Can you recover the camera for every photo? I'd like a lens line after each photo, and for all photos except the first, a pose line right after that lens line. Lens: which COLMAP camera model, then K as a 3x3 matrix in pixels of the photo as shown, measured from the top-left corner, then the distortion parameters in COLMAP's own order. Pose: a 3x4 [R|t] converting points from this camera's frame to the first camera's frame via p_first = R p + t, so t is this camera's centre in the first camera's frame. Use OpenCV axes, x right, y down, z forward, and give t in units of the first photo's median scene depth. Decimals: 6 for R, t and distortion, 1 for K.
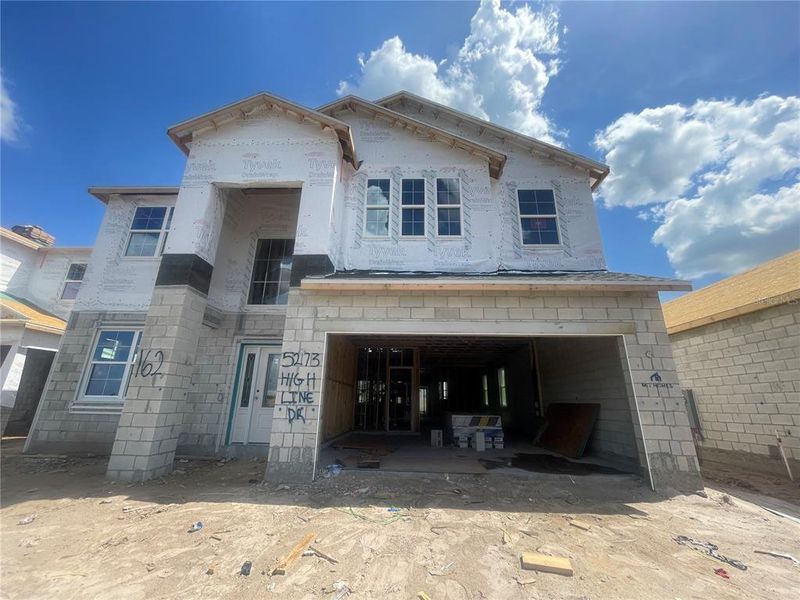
lens RADIAL K [[322.9, 0, 400.0], [0, 322.9, 300.0], [0, 0, 1]] dist [-0.000522, -0.000285]
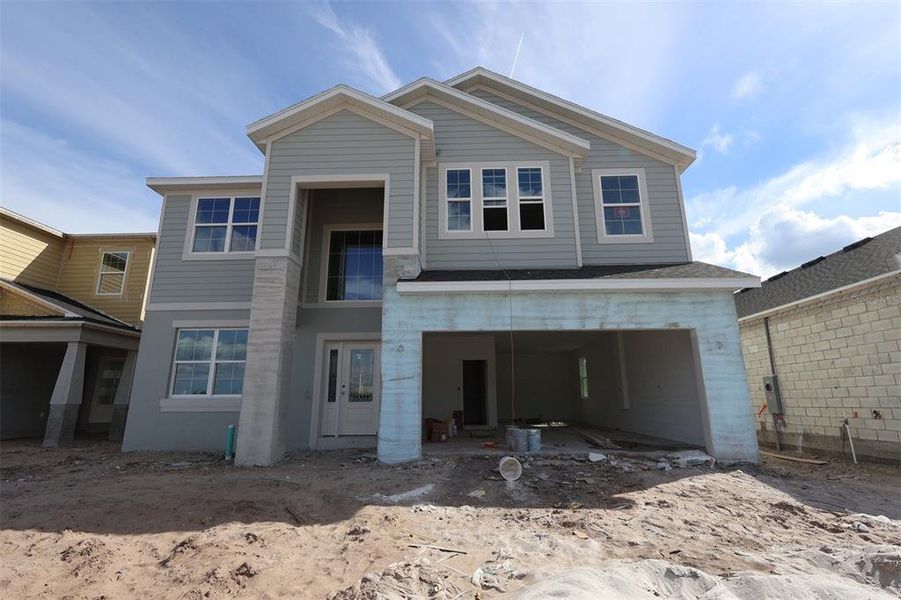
lens RADIAL K [[414.4, 0, 450.5], [0, 414.4, 300.0], [0, 0, 1]] dist [-0.003153, -0.000292]
pose [[0.999779, -0.020913, -0.002029, -0.095026], [0.021004, 0.997248, 0.071094, -0.073285], [0.000537, -0.071121, 0.997468, -0.275308]]
